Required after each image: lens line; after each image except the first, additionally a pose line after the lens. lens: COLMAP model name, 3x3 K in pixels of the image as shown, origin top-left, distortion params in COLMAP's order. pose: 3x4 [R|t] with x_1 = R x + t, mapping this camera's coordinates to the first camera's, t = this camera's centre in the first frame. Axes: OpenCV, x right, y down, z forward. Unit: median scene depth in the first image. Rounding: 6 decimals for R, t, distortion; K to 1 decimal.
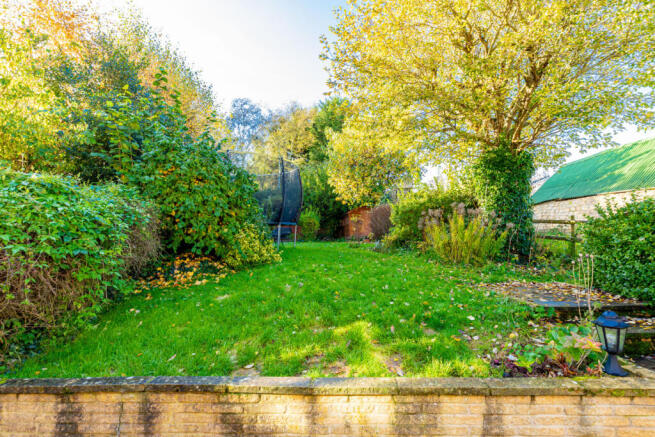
lens RADIAL K [[317.6, 0, 327.5], [0, 317.6, 218.5], [0, 0, 1]] dist [0.002792, 0.000408]
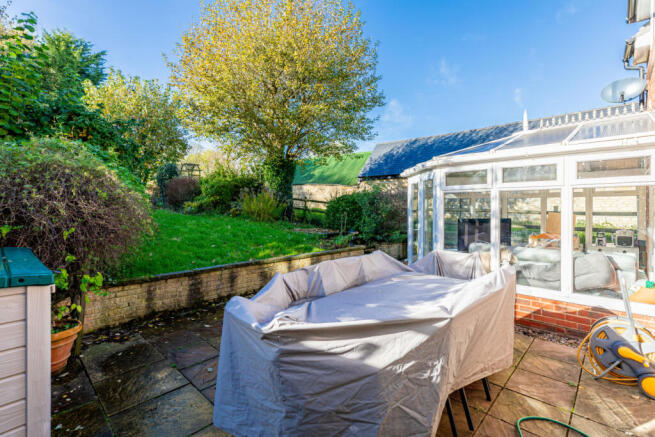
lens RADIAL K [[303.3, 0, 327.5], [0, 303.3, 218.5], [0, 0, 1]] dist [0.000070, -0.000042]
pose [[0.641624, 0.005418, 0.767001, -0.979277], [-0.079233, 0.995094, 0.059252, 0.004192], [-0.762916, -0.098790, 0.638905, -0.473405]]
